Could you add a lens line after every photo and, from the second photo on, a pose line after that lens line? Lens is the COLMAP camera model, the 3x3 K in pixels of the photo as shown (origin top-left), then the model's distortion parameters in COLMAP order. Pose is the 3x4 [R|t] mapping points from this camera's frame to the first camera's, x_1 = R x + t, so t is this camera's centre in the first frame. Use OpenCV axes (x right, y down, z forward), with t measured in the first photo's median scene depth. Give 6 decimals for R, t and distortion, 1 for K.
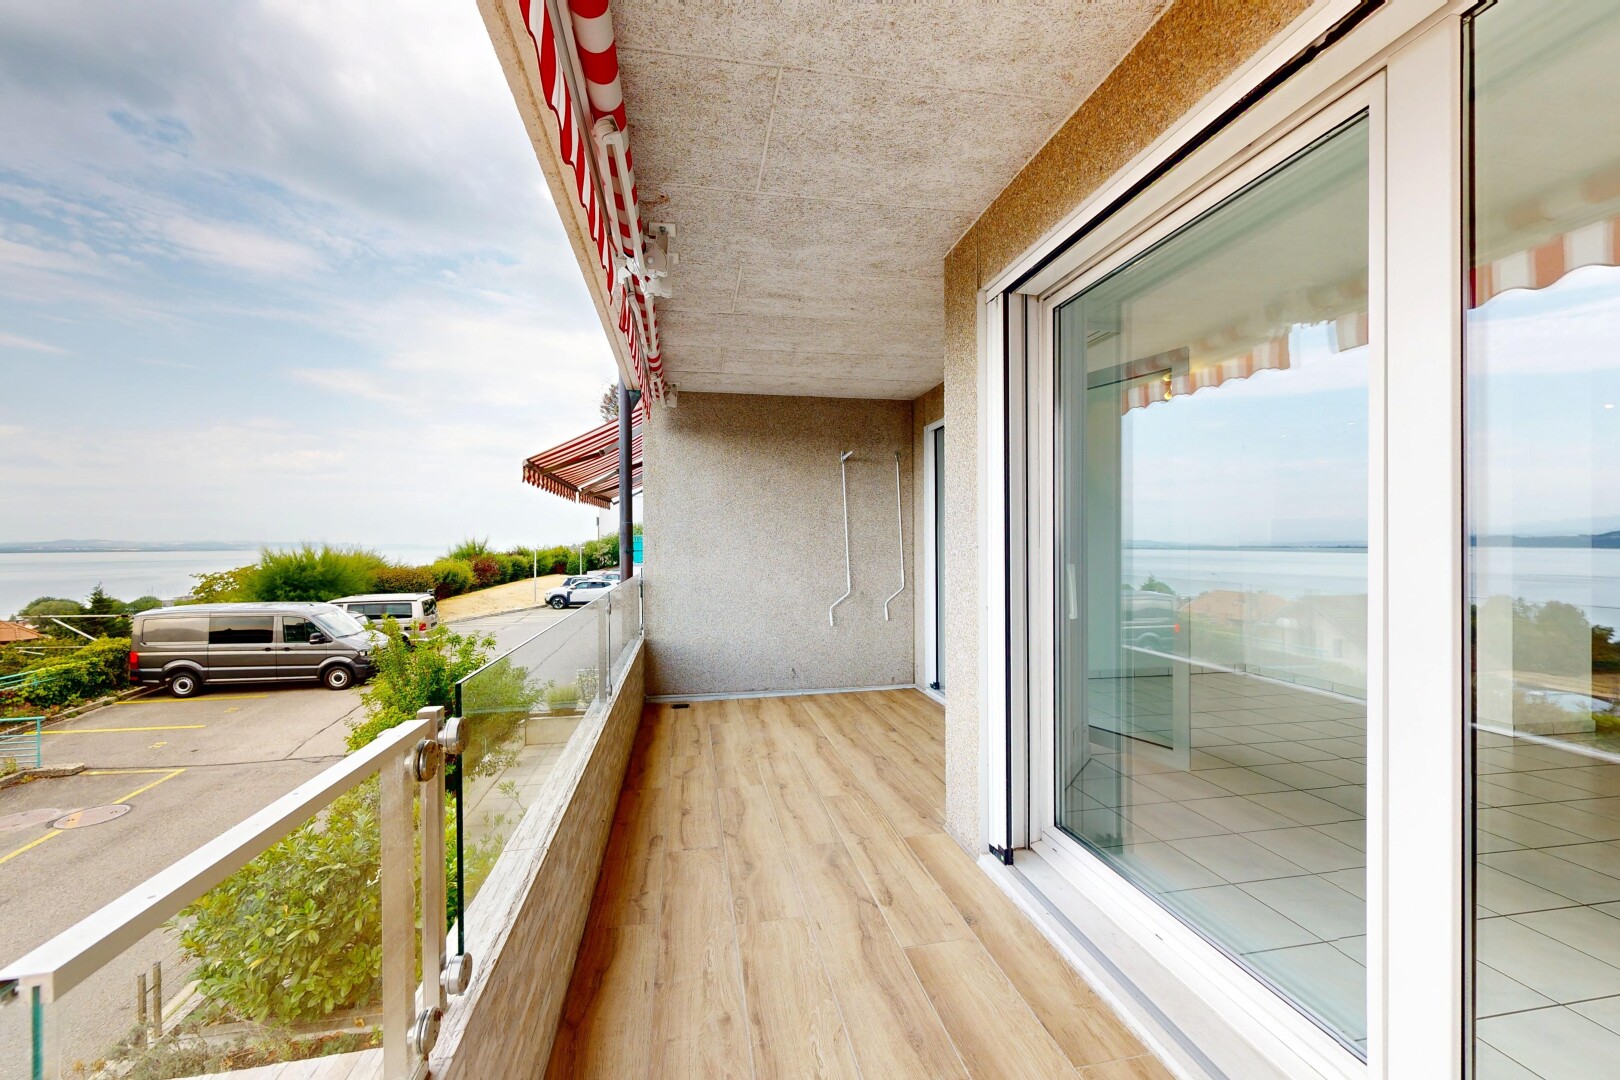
lens RADIAL K [[620.5, 0, 806.0], [0, 620.5, 546.7], [0, 0, 1]] dist [-0.008703, -0.000489]
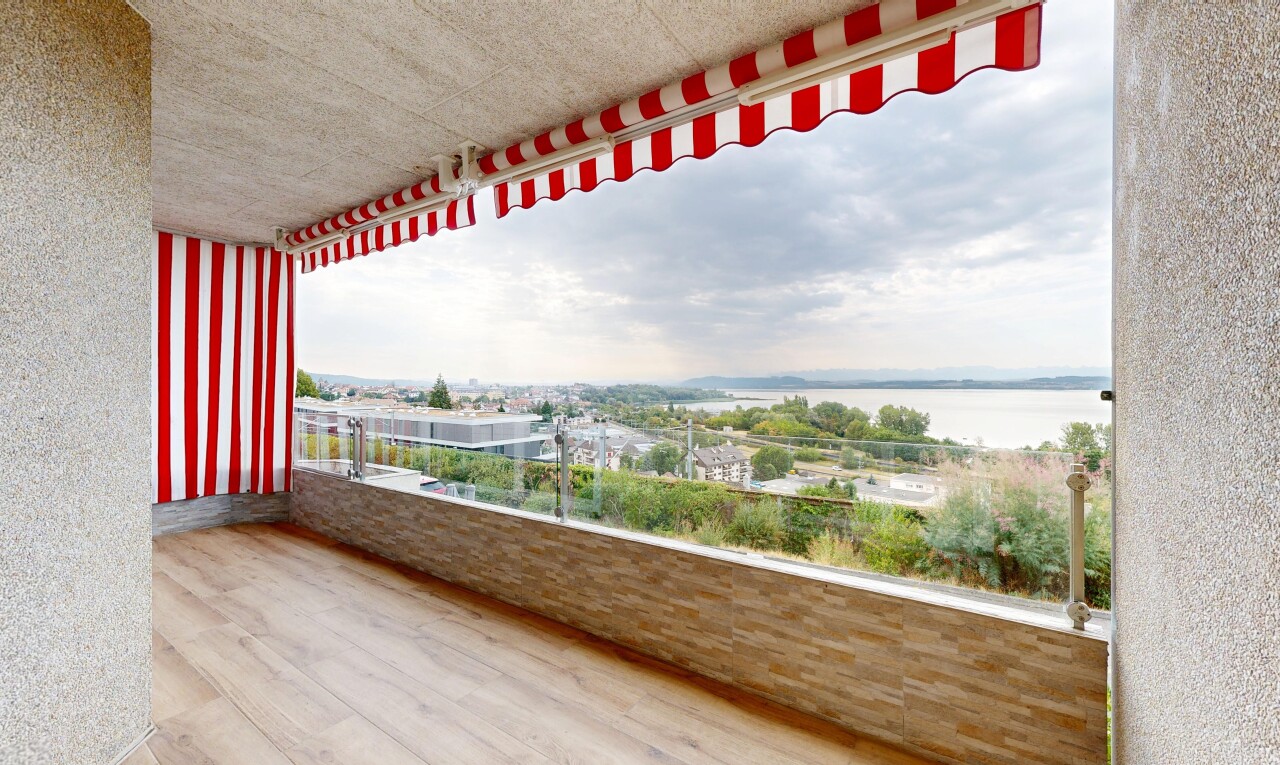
lens RADIAL K [[493.8, 0, 631.2], [0, 493.8, 381.5], [0, 0, 1]] dist [-0.000548, -0.000162]
pose [[-0.699293, 0.001009, -0.714835, 0.239474], [0.002892, 0.999995, -0.001418, 0.001808], [0.714829, -0.003058, -0.699292, 1.829890]]
